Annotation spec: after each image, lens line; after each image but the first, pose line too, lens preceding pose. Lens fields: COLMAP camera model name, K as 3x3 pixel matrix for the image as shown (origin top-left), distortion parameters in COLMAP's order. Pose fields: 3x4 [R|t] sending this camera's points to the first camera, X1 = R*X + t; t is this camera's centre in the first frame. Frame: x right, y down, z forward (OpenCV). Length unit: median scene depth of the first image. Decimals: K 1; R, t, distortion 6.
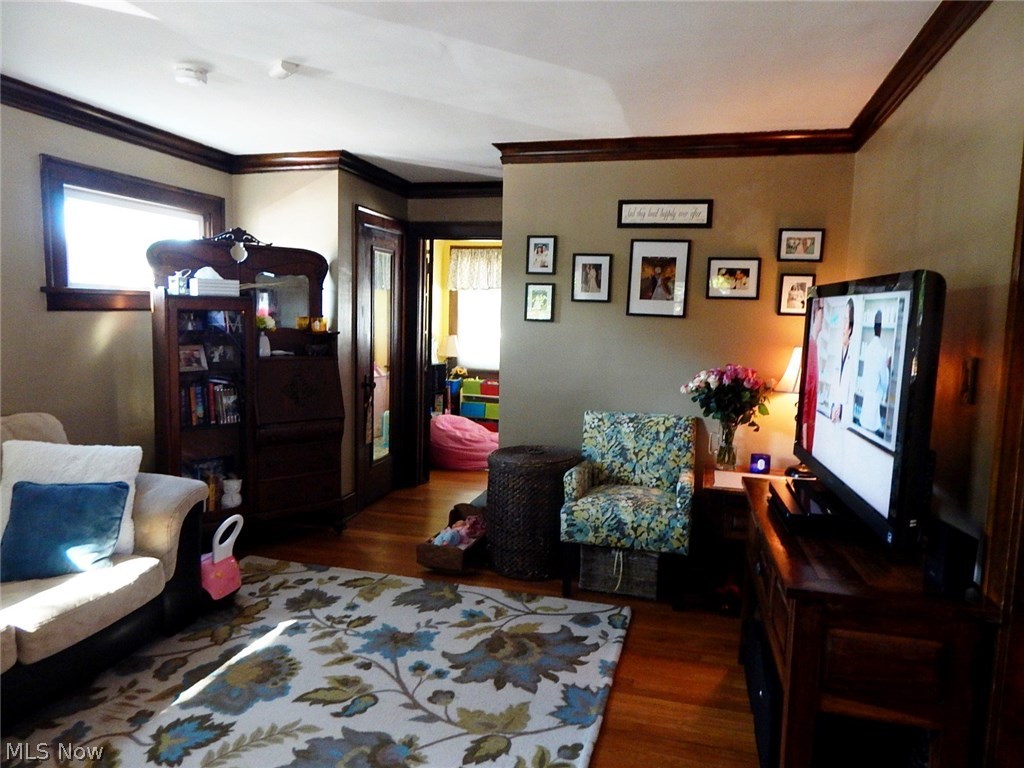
lens RADIAL K [[656.4, 0, 512.0], [0, 656.4, 384.0], [0, 0, 1]] dist [-0.001597, -0.000779]
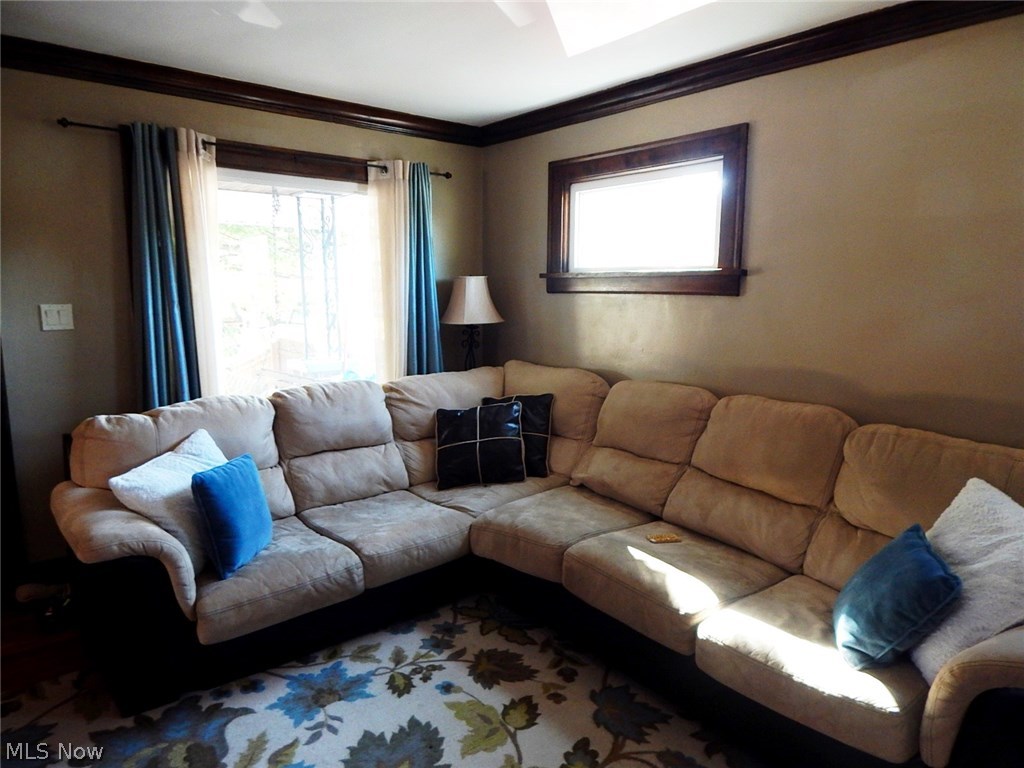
lens RADIAL K [[648.3, 0, 512.0], [0, 648.3, 384.0], [0, 0, 1]] dist [0.001465, 0.000201]
pose [[-0.554912, 0.095988, -0.826353, 0.293907], [-0.112828, 0.975459, 0.189074, -0.145703], [0.824222, 0.198156, -0.530464, 1.409911]]
